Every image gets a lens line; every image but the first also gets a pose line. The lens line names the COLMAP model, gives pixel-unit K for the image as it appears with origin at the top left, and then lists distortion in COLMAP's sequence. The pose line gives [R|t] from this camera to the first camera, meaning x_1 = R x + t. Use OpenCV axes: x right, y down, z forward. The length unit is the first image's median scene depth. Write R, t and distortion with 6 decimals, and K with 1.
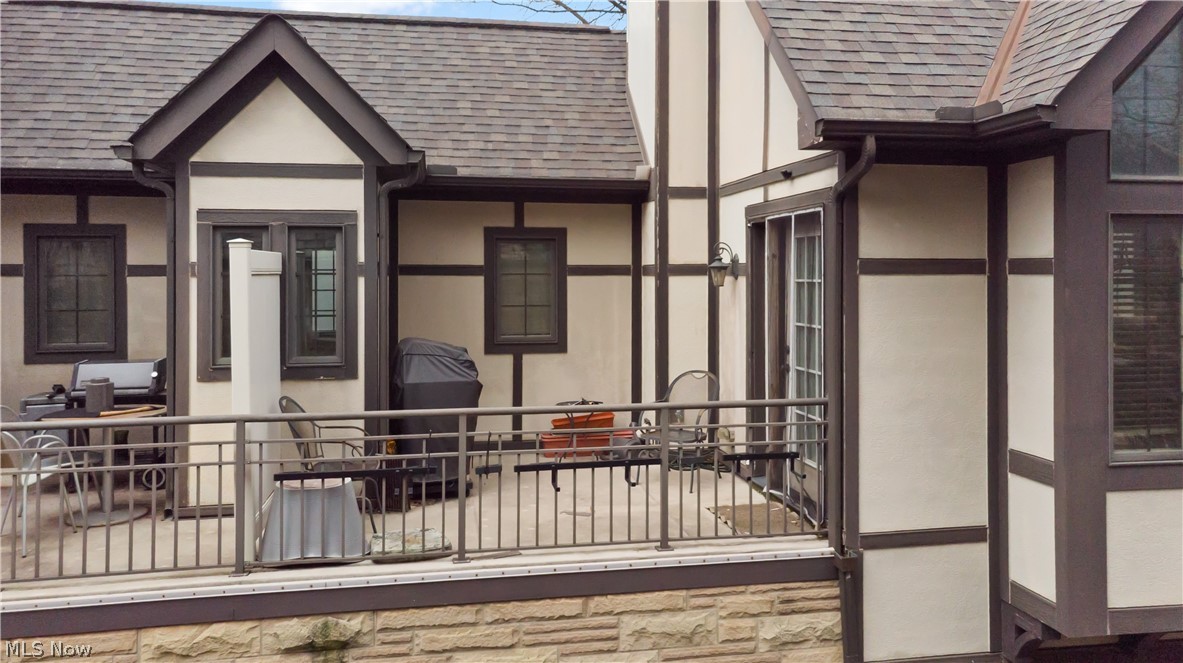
lens RADIAL K [[786.7, 0, 591.5], [0, 786.7, 331.5], [0, 0, 1]] dist [0.007280, 0.002274]
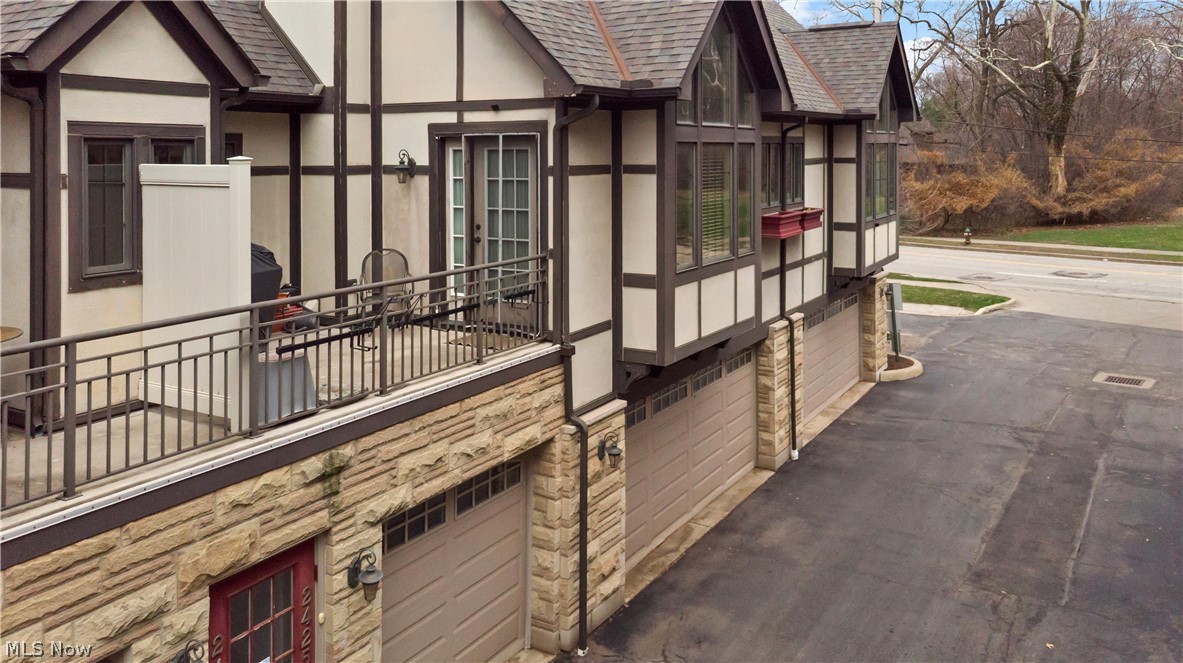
lens RADIAL K [[852.2, 0, 591.5], [0, 852.2, 331.5], [0, 0, 1]] dist [-0.007975, -0.005515]
pose [[0.658824, -0.155656, 0.736018, -0.950388], [0.069051, 0.986742, 0.146872, -0.008201], [-0.749122, -0.045940, 0.660837, -0.220088]]
